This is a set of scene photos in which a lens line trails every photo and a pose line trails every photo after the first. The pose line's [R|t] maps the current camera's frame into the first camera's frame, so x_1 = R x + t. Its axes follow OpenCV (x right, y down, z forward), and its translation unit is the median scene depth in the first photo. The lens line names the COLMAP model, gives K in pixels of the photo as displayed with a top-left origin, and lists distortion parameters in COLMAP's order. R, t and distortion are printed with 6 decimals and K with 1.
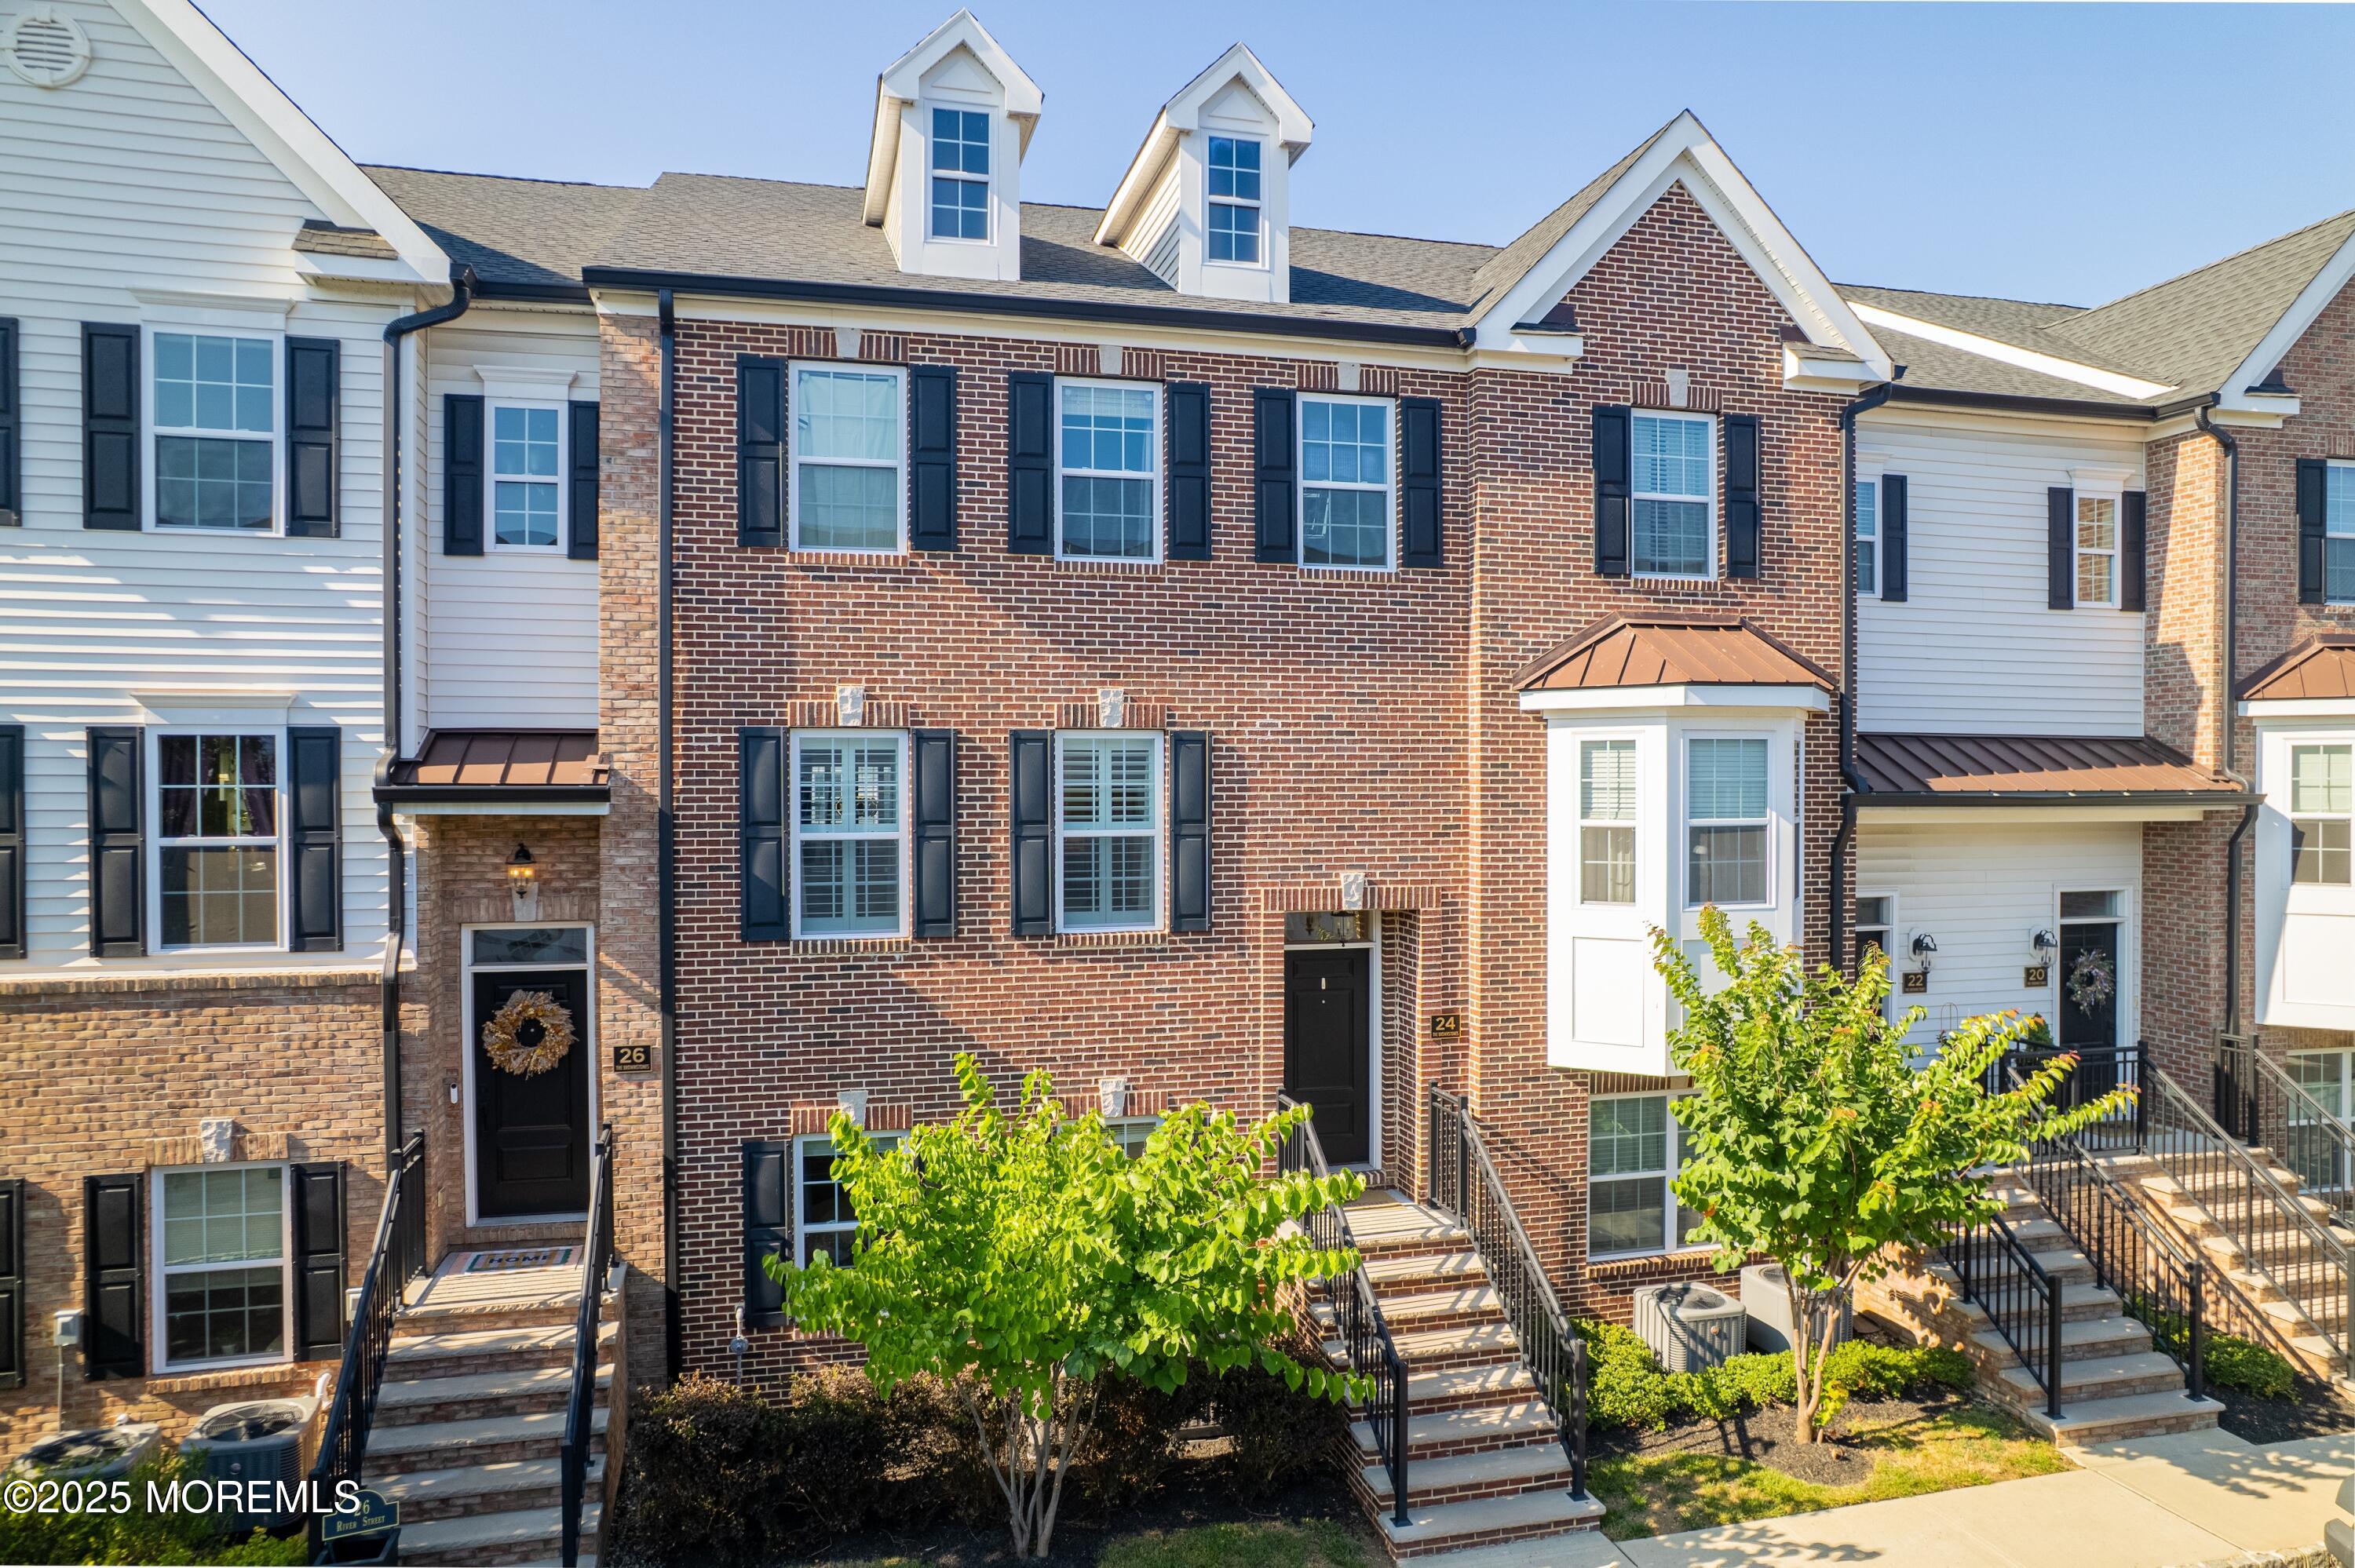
lens RADIAL K [[1513.2, 0, 1170.7], [0, 1513.2, 802.1], [0, 0, 1]] dist [-0.071311, 0.063594]
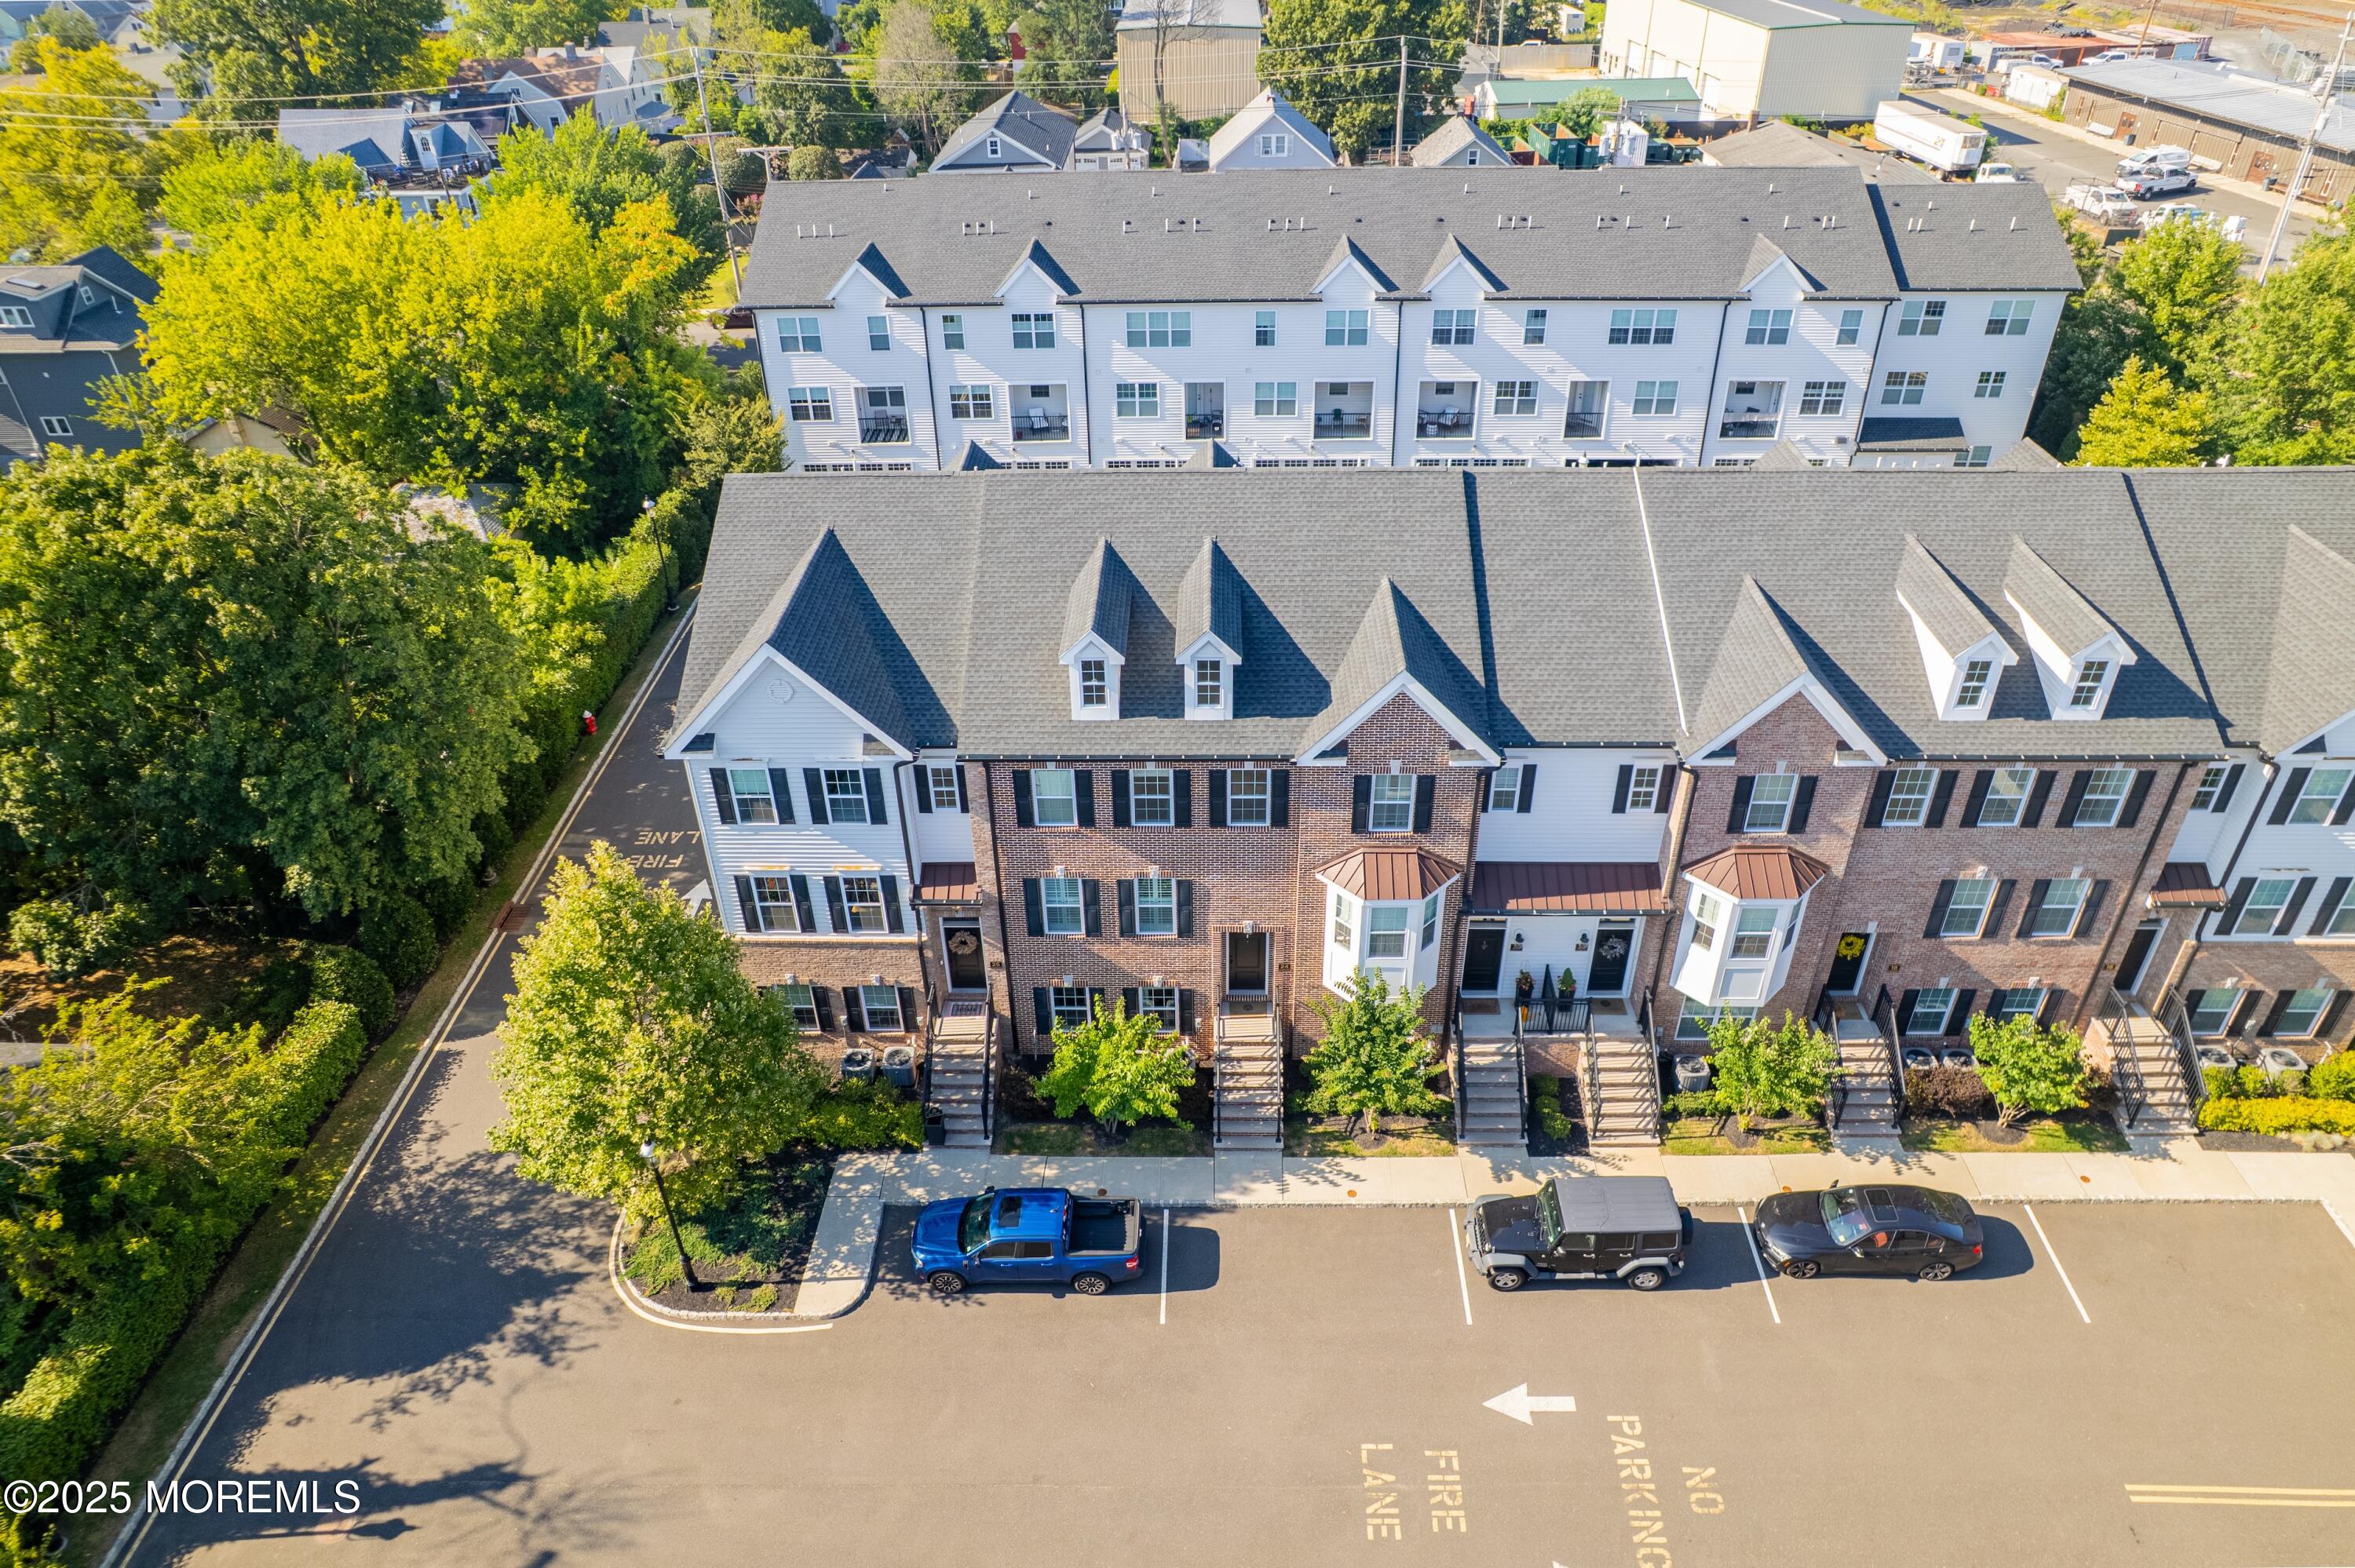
lens RADIAL K [[1513.2, 0, 1174.6], [0, 1513.2, 816.0], [0, 0, 1]] dist [-0.071311, 0.063594]
pose [[0.962589, 0.140572, -0.231650, 0.619774], [0.011284, 0.833369, 0.552601, -1.670784], [0.270730, -0.534542, 0.800606, -1.125526]]
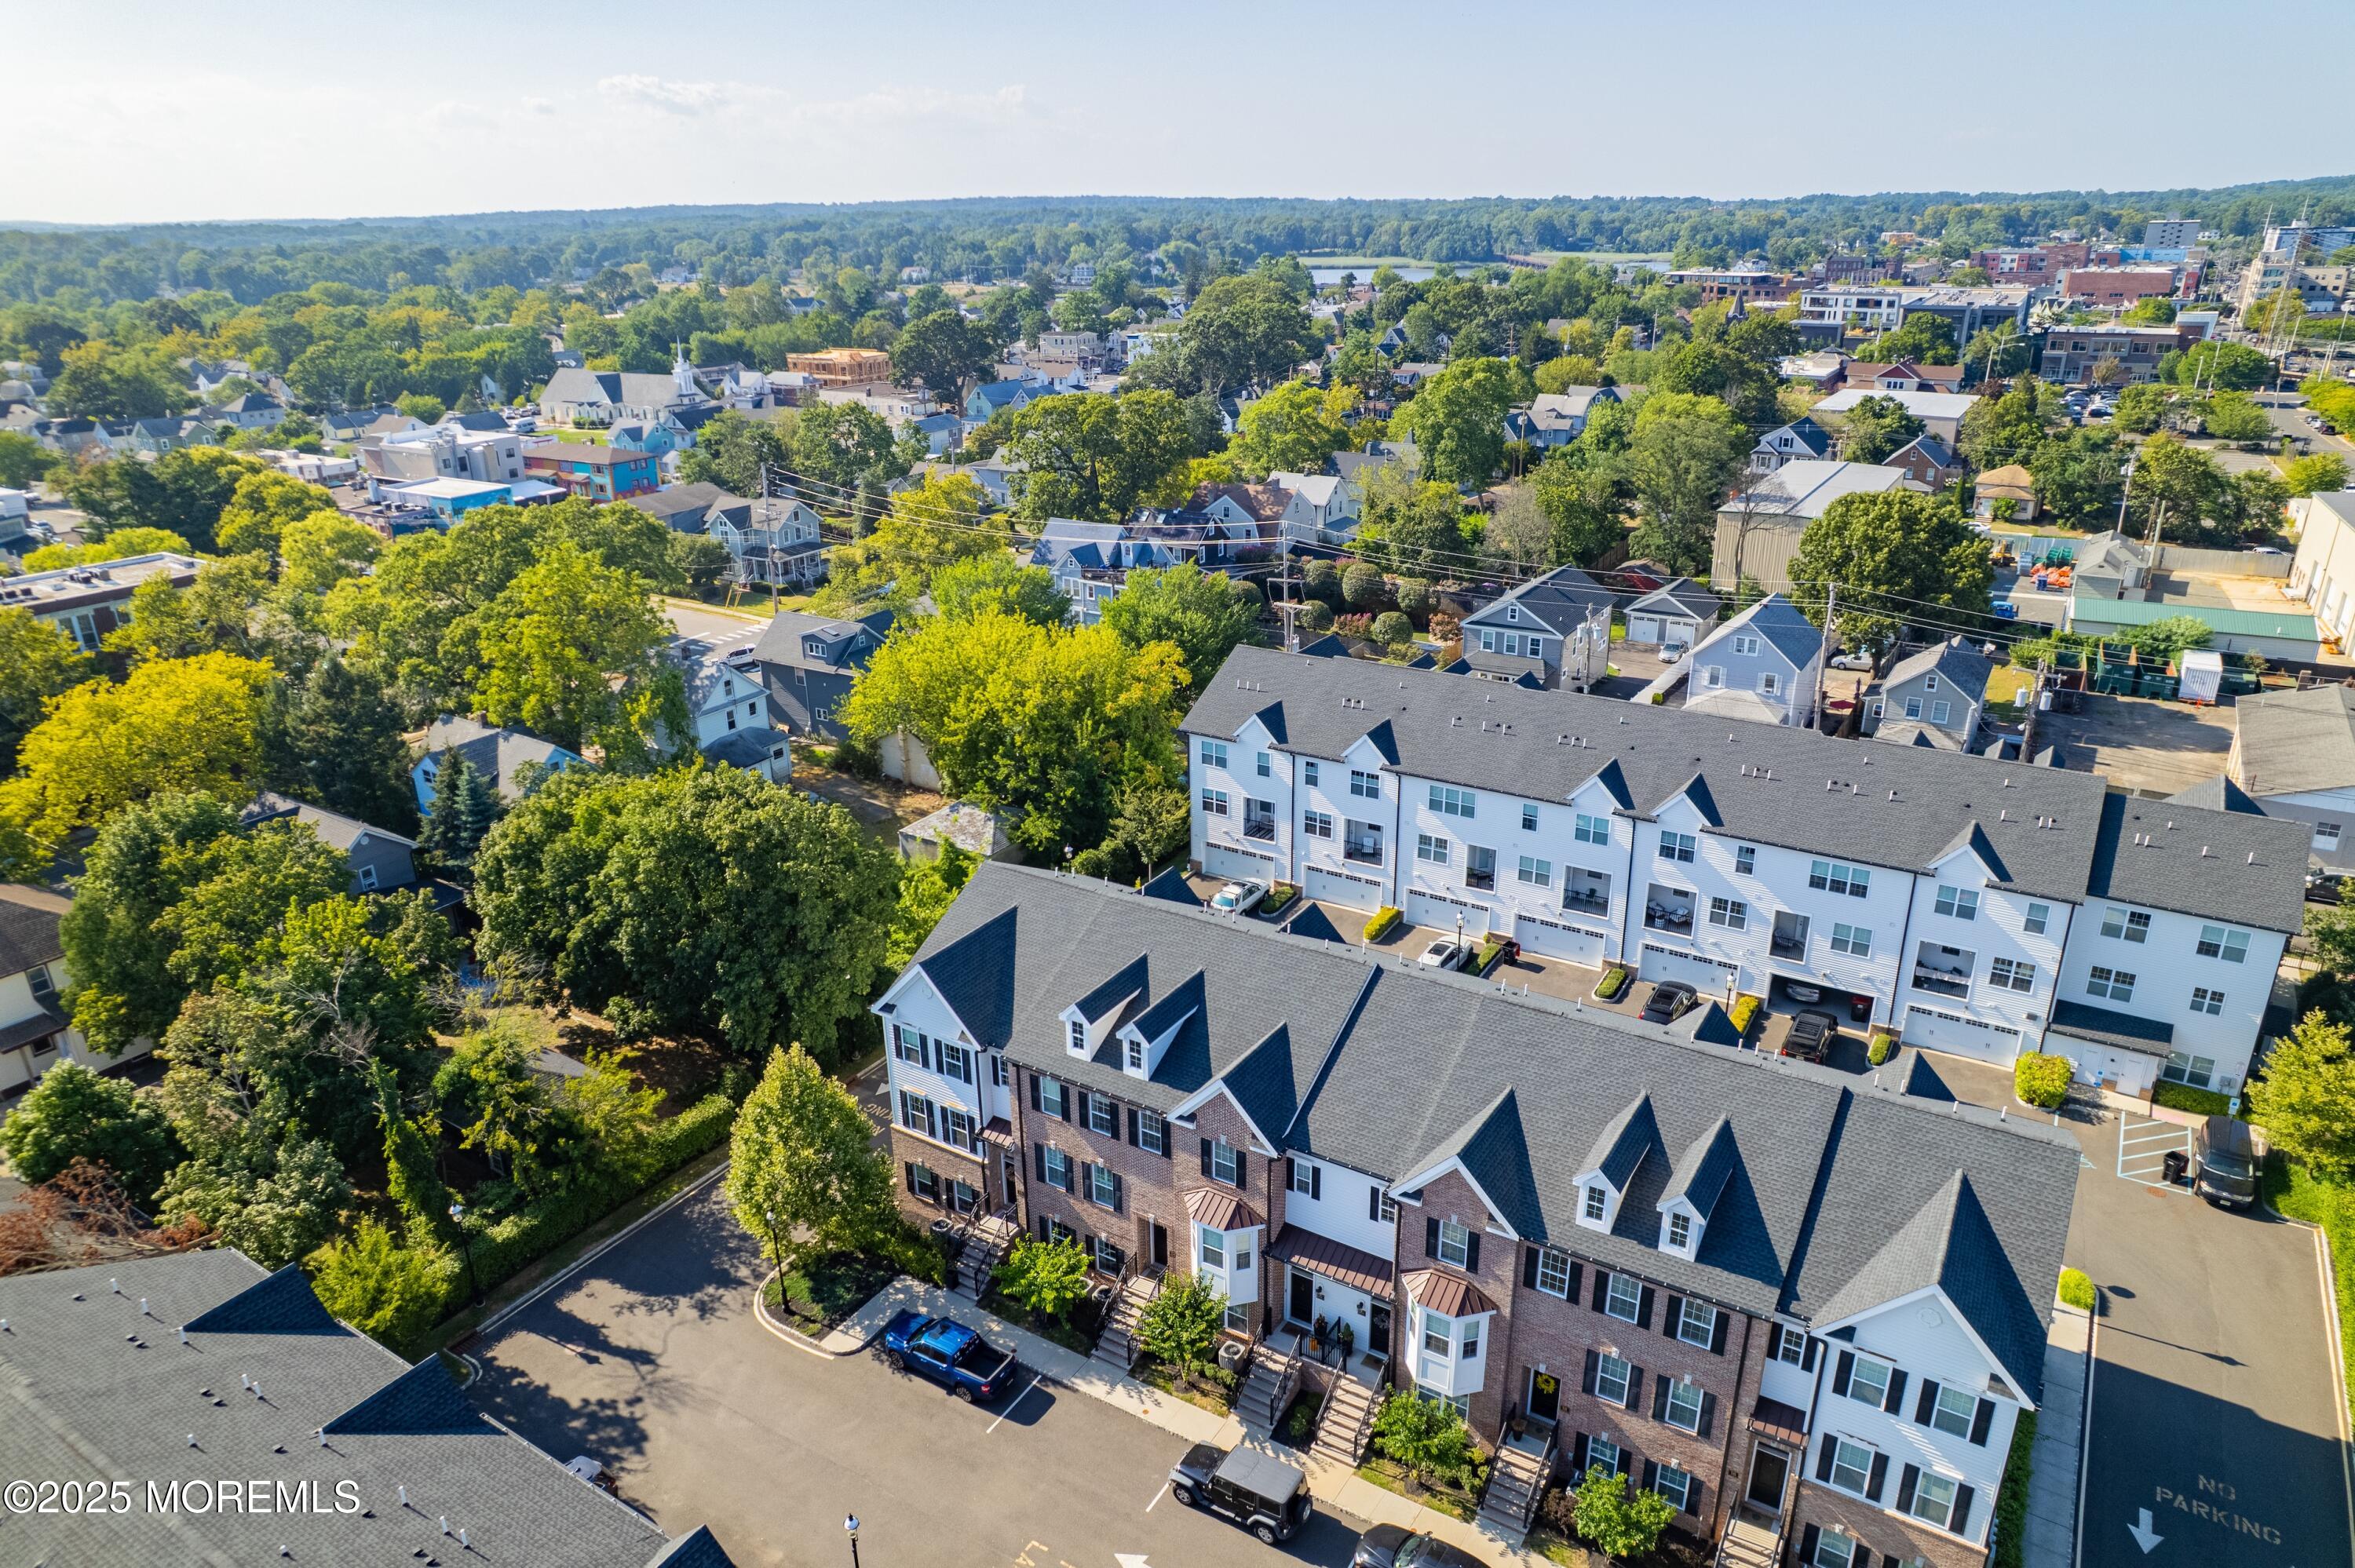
lens RADIAL K [[1513.2, 0, 1170.9], [0, 1513.2, 793.1], [0, 0, 1]] dist [-0.071311, 0.063594]
pose [[0.685346, 0.256362, -0.681601, 2.798473], [-0.000118, 0.936024, 0.351936, -2.600329], [0.728217, -0.241117, 0.641531, -1.376706]]
